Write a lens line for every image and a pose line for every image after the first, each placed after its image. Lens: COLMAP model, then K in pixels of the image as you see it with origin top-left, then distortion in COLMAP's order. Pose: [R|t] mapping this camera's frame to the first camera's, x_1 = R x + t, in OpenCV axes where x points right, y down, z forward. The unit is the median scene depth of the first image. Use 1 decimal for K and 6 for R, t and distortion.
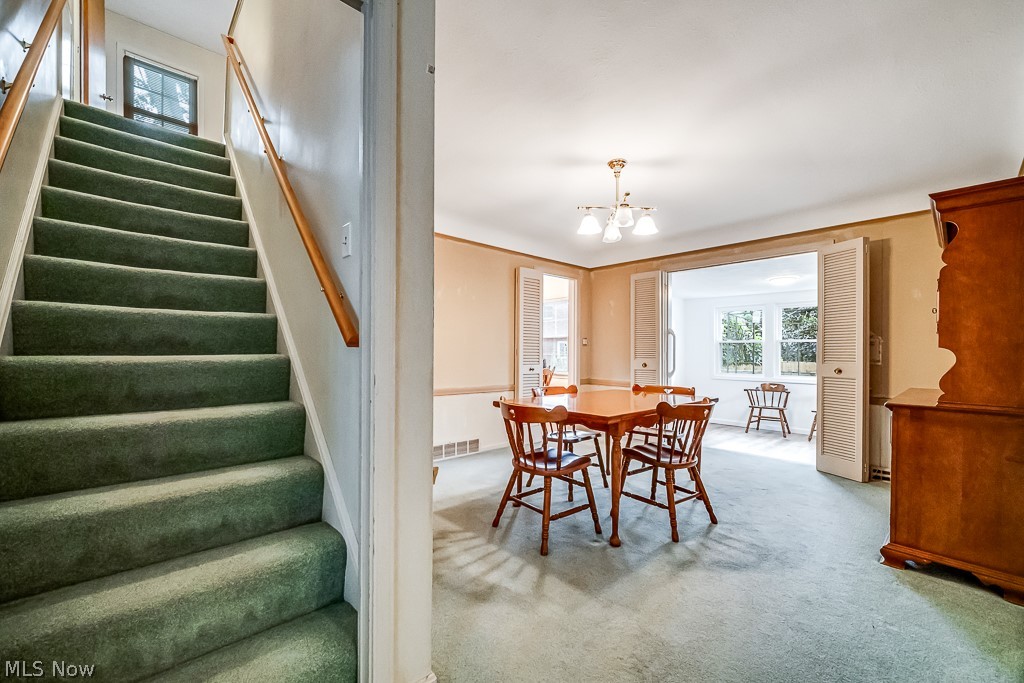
lens RADIAL K [[413.9, 0, 509.4], [0, 413.9, 352.0], [0, 0, 1]] dist [-0.003161, 0.000843]
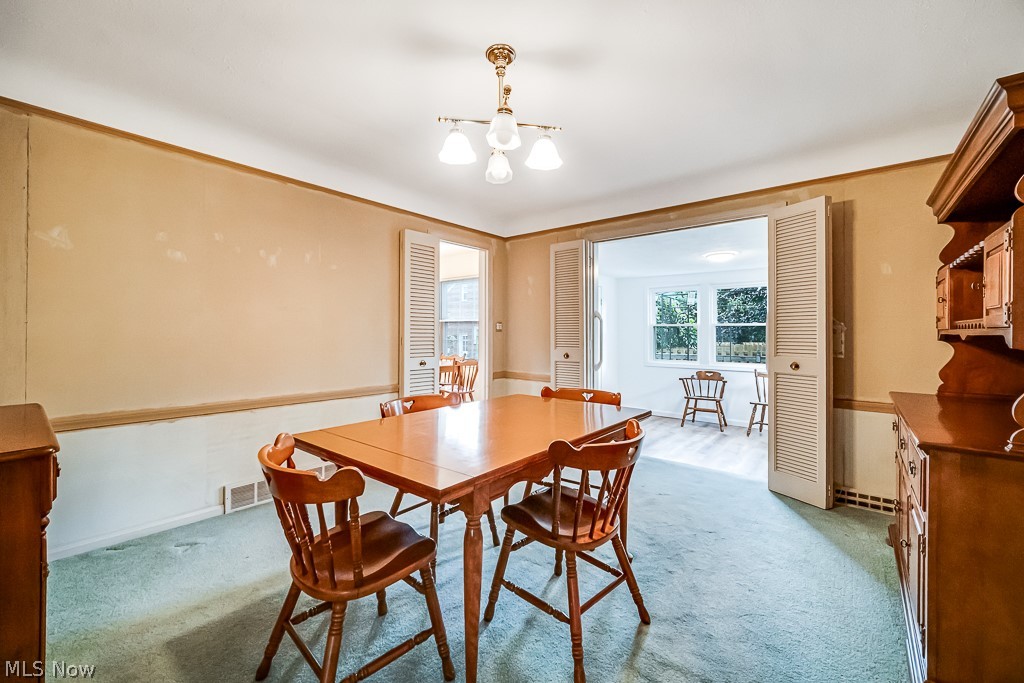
lens RADIAL K [[413.9, 0, 511.3], [0, 413.9, 332.8], [0, 0, 1]] dist [-0.003161, 0.000843]
pose [[0.990487, -0.003599, 0.137557, 0.141183], [0.003642, 0.999993, -0.000057, -0.018176], [-0.137556, 0.000557, 0.990494, 0.274092]]
